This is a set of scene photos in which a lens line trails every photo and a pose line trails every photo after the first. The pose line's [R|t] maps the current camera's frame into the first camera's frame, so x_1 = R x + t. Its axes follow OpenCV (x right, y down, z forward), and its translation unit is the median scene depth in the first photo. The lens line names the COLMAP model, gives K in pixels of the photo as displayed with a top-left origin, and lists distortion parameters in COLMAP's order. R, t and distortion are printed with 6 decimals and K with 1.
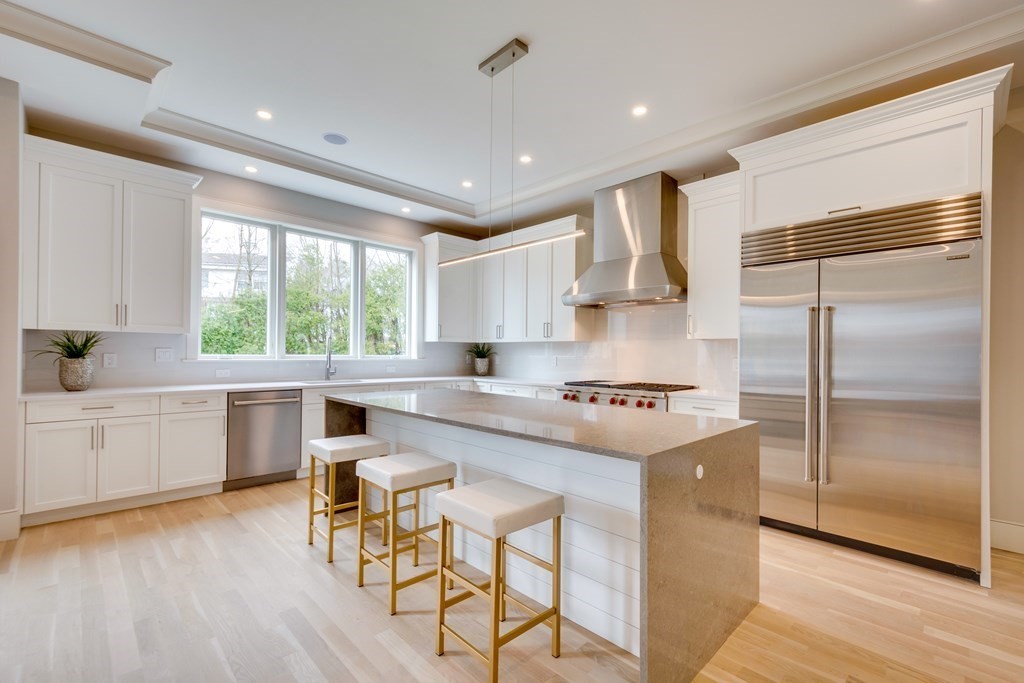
lens RADIAL K [[447.3, 0, 511.5], [0, 447.3, 351.0], [0, 0, 1]] dist [0.002929, -0.000512]
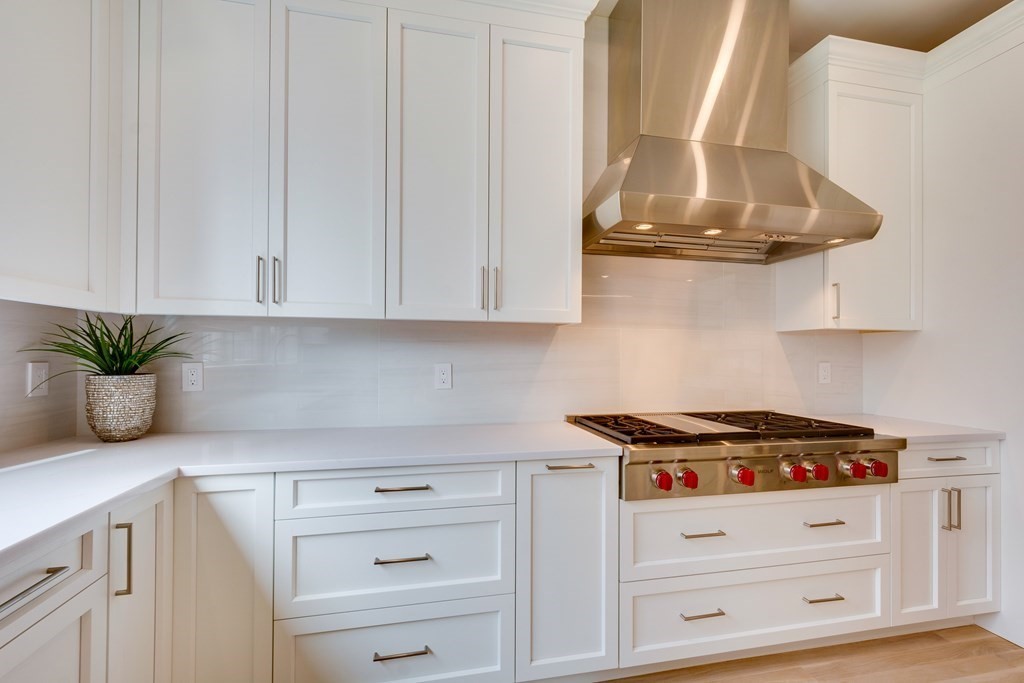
lens RADIAL K [[447.3, 0, 511.5], [0, 447.3, 351.0], [0, 0, 1]] dist [0.002929, -0.000512]
pose [[0.530375, 0.003113, 0.847757, -0.223875], [-0.004198, 0.999991, -0.001046, 0.002497], [-0.847753, -0.003004, 0.530383, 0.876883]]
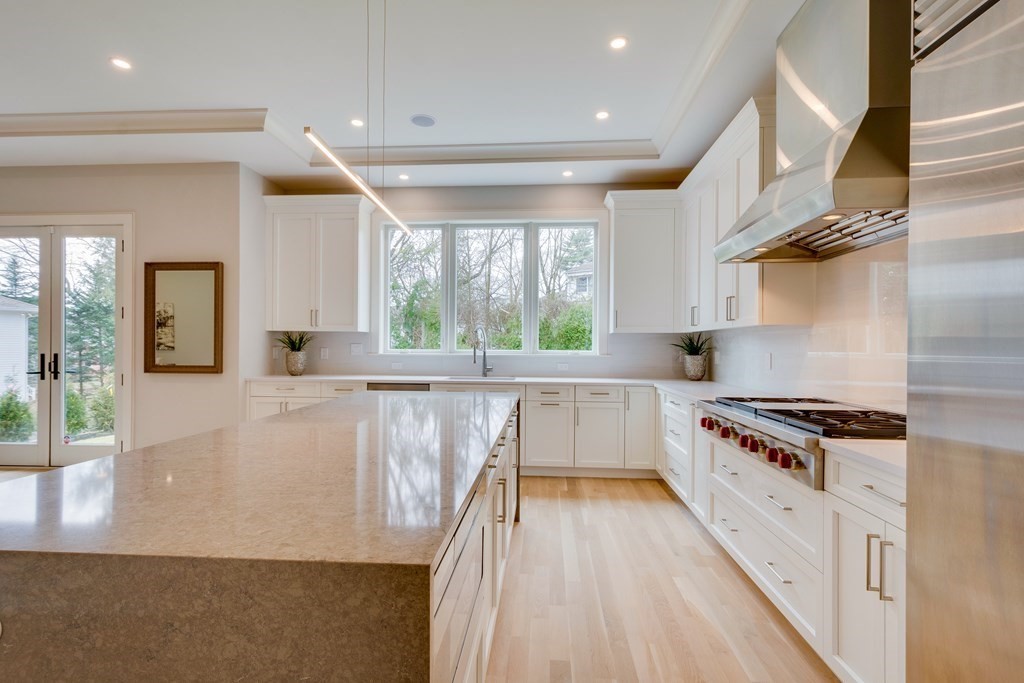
lens RADIAL K [[473.2, 0, 513.5], [0, 473.2, 346.6], [0, 0, 1]] dist [0.005356, 0.000294]
pose [[0.663915, -0.004394, -0.747795, 0.393564], [0.002231, 0.999990, -0.003894, 0.006490], [0.747805, 0.000917, 0.663918, 0.392984]]
